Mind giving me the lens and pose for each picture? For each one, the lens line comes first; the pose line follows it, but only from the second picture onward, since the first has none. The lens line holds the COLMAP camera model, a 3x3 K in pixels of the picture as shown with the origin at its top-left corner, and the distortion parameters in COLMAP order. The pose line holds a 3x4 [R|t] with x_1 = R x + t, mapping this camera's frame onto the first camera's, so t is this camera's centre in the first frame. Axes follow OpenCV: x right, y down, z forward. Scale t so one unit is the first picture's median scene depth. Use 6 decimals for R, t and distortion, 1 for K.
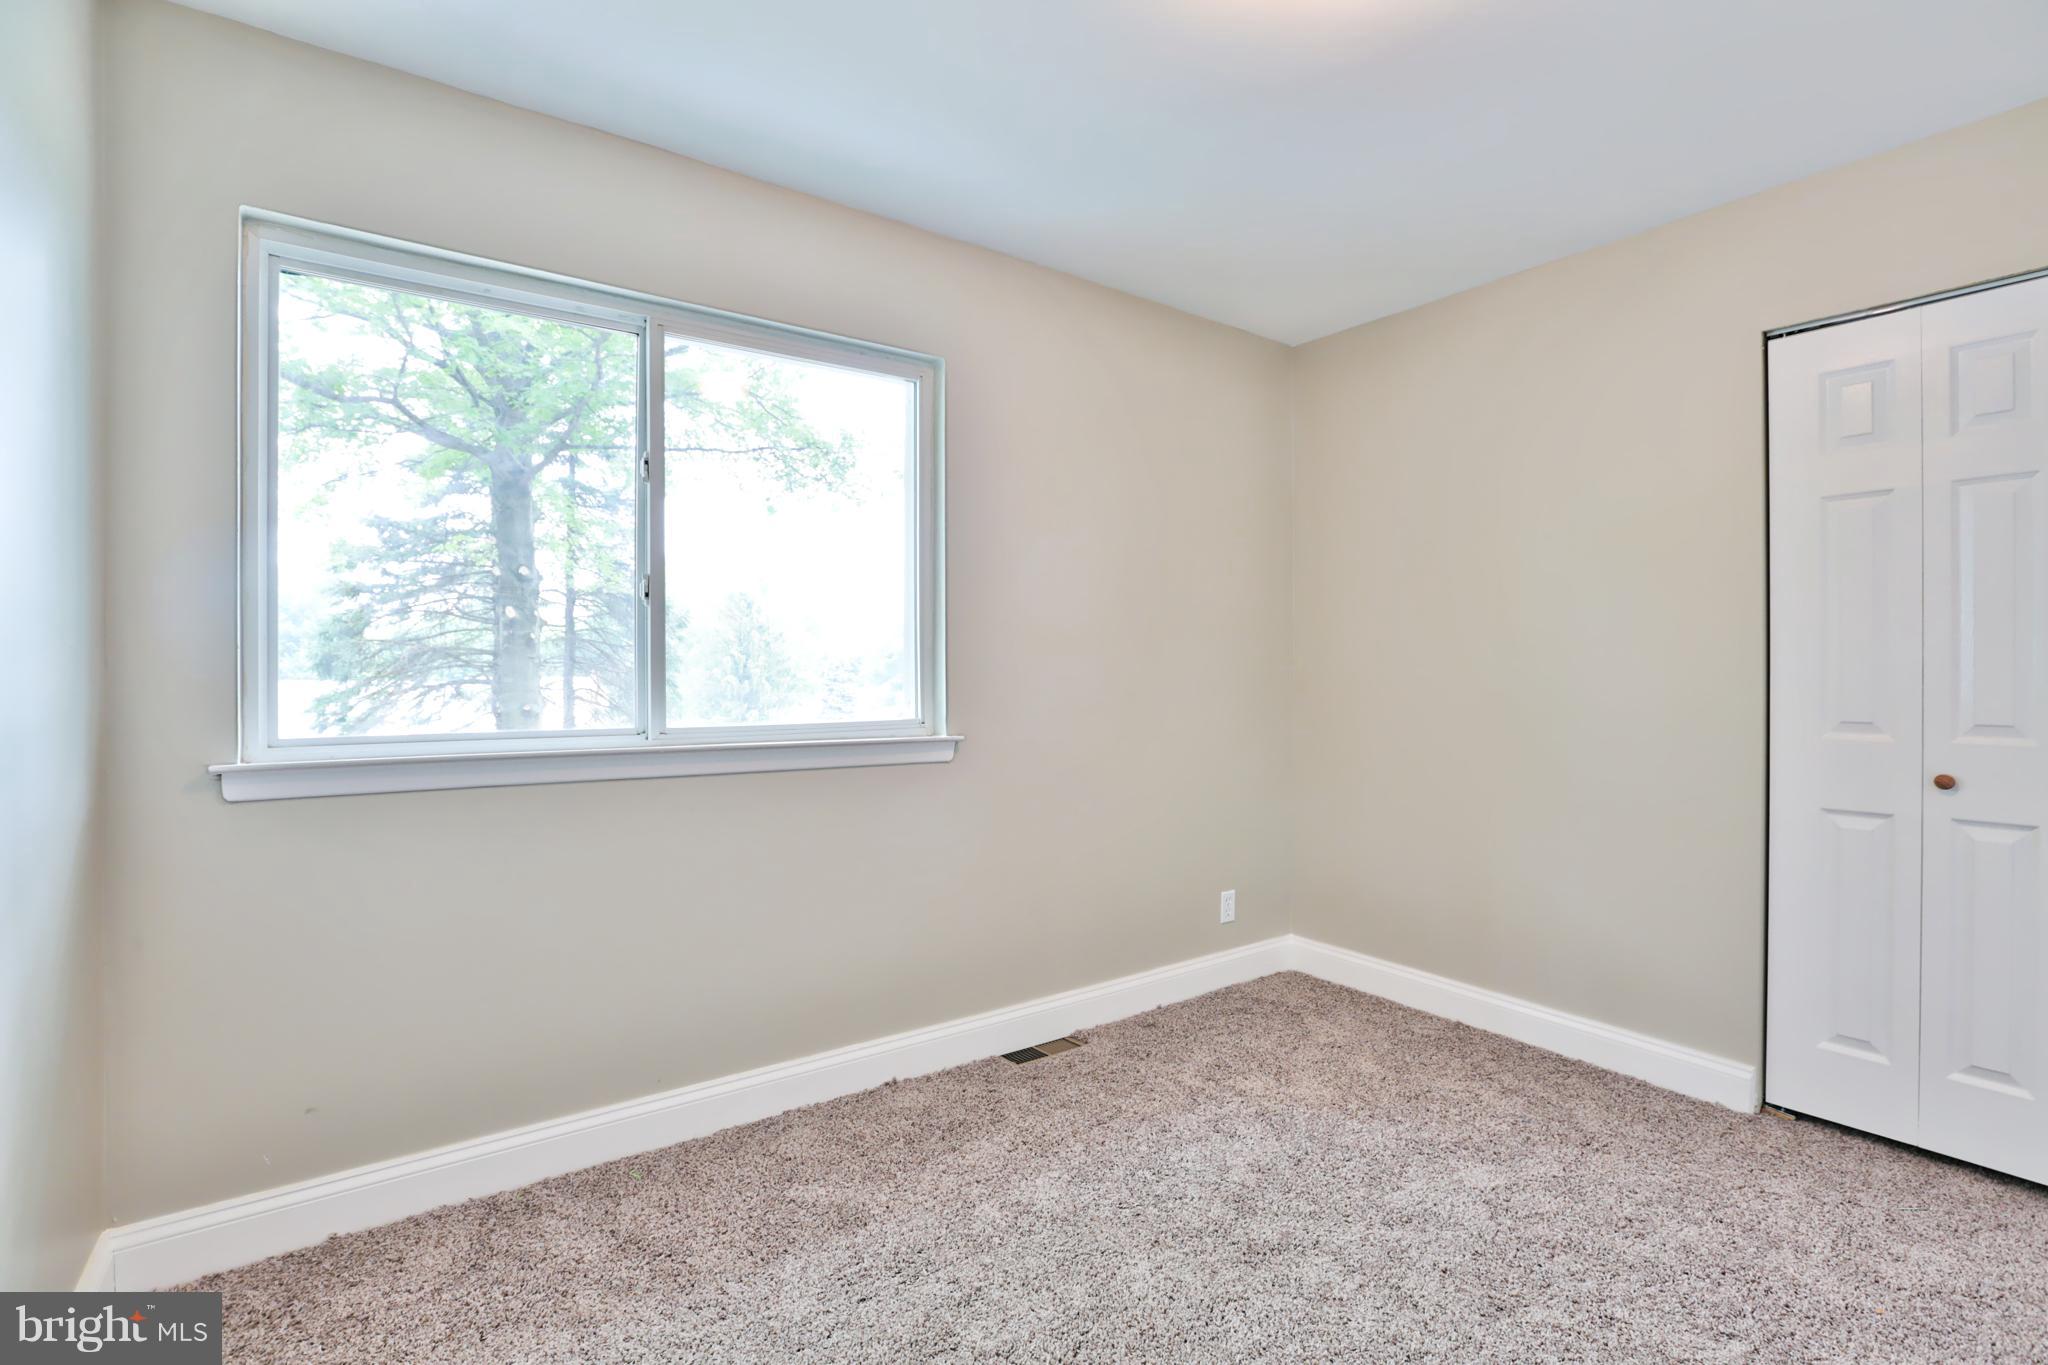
lens RADIAL K [[949.8, 0, 1024.0], [0, 949.8, 682.5], [0, 0, 1]] dist [-0.018014, 0.000237]
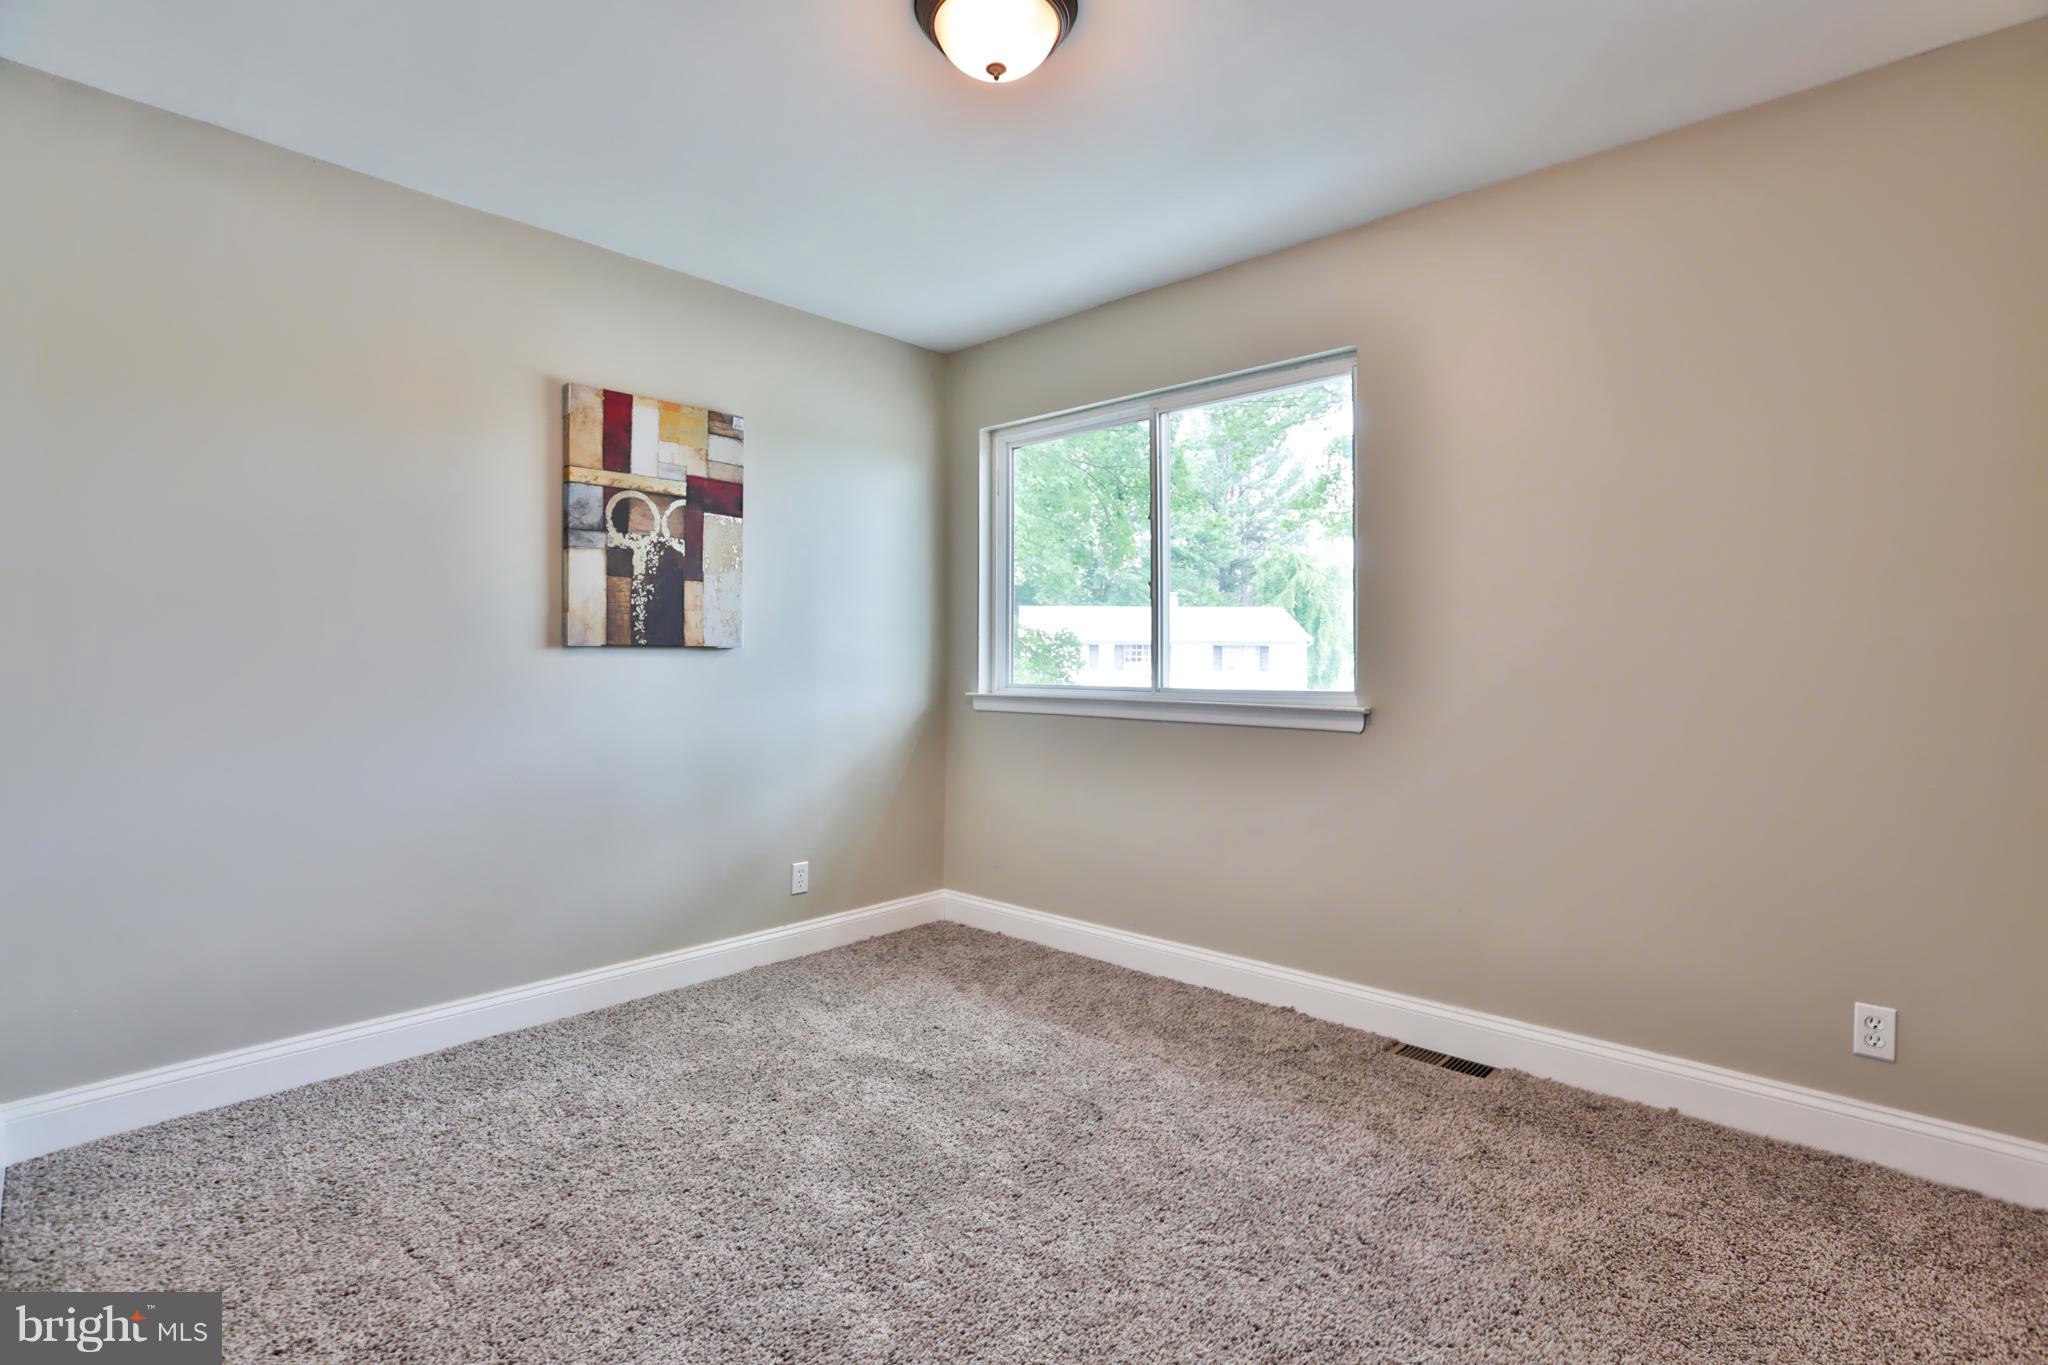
lens RADIAL K [[932.7, 0, 1021.9], [0, 932.7, 657.0], [0, 0, 1]] dist [0.000664, 0.000339]
pose [[0.204044, 0.001546, -0.978961, 0.851581], [-0.001485, 0.999998, 0.001270, 0.000653], [0.978961, 0.001194, 0.204046, 0.442263]]
